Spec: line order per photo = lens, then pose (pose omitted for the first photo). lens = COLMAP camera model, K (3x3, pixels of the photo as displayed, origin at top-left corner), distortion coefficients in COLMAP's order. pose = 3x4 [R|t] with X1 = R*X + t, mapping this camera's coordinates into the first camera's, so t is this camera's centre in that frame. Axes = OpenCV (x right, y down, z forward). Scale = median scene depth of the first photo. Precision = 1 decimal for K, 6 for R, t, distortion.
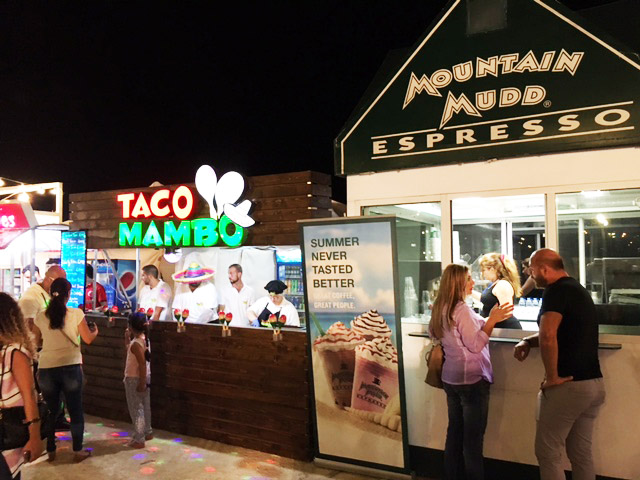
lens RADIAL K [[571.7, 0, 305.8], [0, 571.7, 243.5], [0, 0, 1]] dist [0.072056, -0.066790]
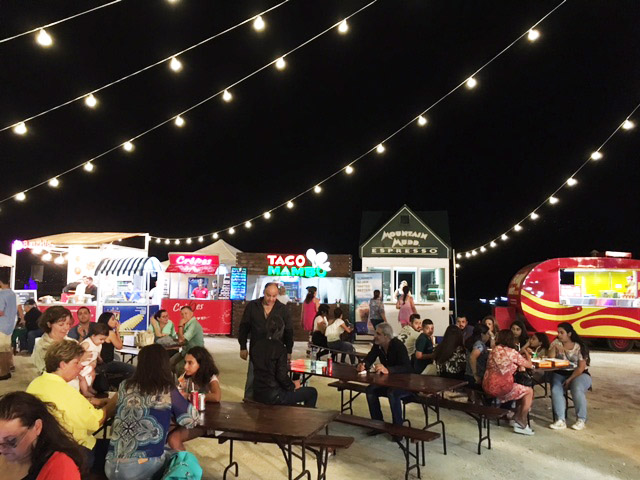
lens RADIAL K [[571.7, 0, 321.8], [0, 571.7, 239.3], [0, 0, 1]] dist [0.072056, -0.066790]
pose [[0.957118, 0.053341, 0.284744, -1.214088], [-0.039375, 0.997734, -0.054553, -0.034211], [-0.287009, 0.041002, 0.957050, -2.328088]]
